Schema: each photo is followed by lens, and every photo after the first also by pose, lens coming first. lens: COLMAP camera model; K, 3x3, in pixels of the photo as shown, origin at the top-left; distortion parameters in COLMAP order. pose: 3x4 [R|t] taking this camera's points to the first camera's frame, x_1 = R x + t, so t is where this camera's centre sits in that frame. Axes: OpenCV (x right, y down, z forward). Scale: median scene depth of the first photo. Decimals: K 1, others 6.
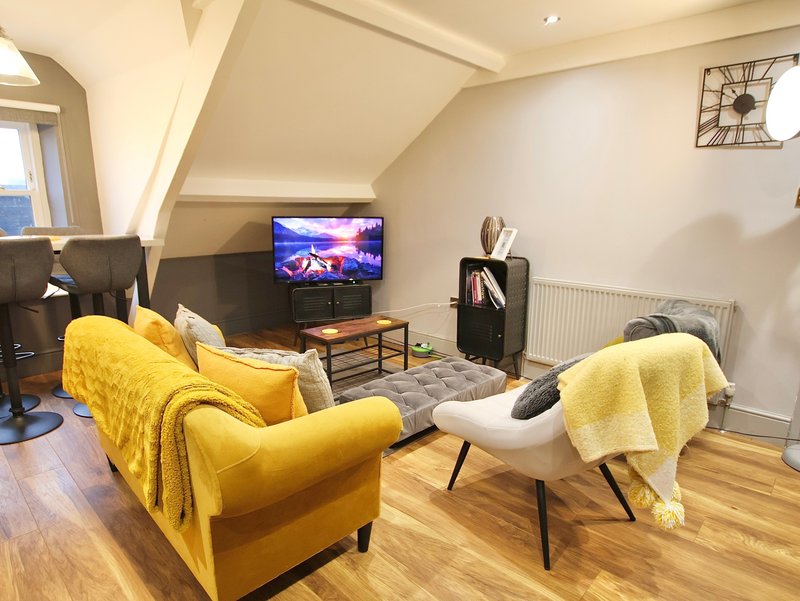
lens RADIAL K [[475.3, 0, 398.7], [0, 475.3, 318.2], [0, 0, 1]] dist [-0.025529, -0.001001]
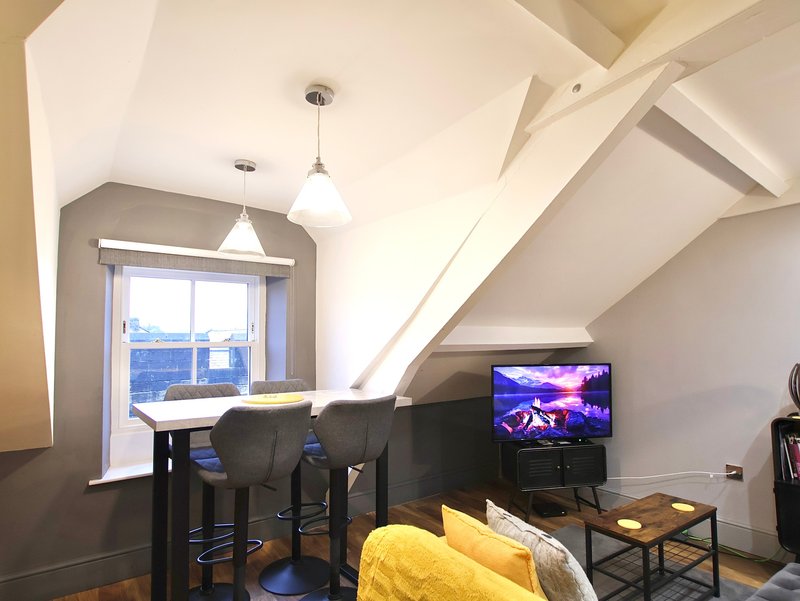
lens RADIAL K [[433.4, 0, 395.9], [0, 433.4, 315.7], [0, 0, 1]] dist [-0.027143, 0.000838]
pose [[0.979204, -0.033775, -0.200047, -0.264680], [-0.026319, 0.956565, -0.290330, -0.059300], [0.201164, 0.289557, 0.935783, 0.165278]]
